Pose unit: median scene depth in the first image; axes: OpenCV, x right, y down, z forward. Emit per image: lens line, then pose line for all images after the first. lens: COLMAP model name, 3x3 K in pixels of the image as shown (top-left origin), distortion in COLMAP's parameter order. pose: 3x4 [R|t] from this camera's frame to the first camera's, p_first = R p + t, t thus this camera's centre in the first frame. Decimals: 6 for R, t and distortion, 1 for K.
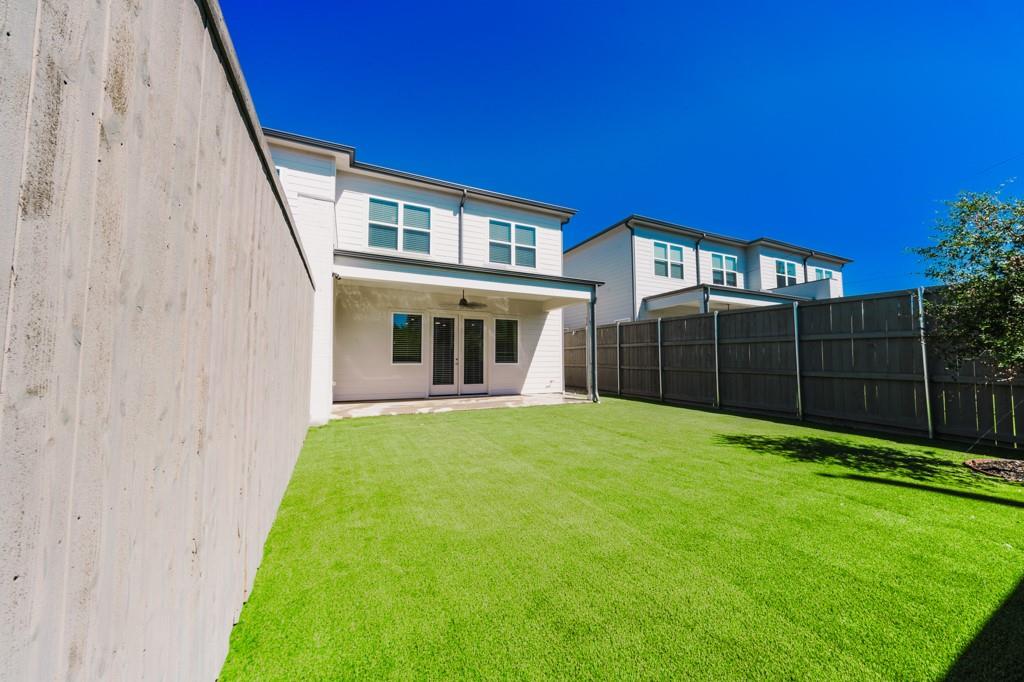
lens RADIAL K [[351.5, 0, 516.8], [0, 351.5, 336.6], [0, 0, 1]] dist [-0.000377, -0.000436]
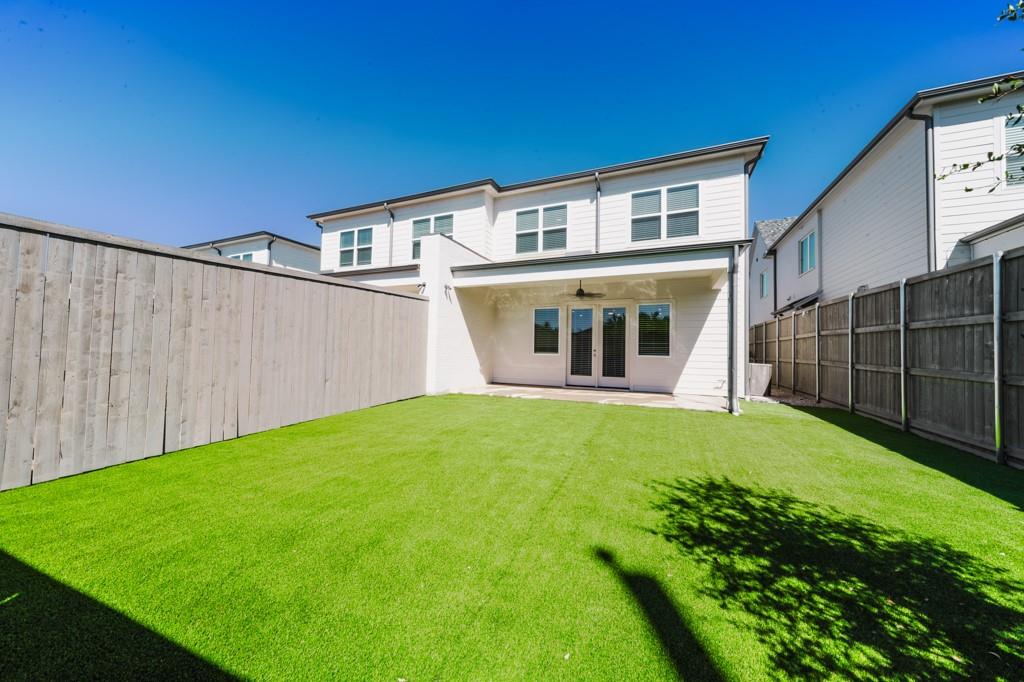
lens RADIAL K [[351.5, 0, 518.2], [0, 351.5, 342.8], [0, 0, 1]] dist [-0.000377, -0.000436]
pose [[0.657808, -0.006060, -0.753161, 0.418327], [0.033687, 0.999204, 0.021382, 0.014521], [0.752432, -0.039437, 0.657488, 0.193018]]
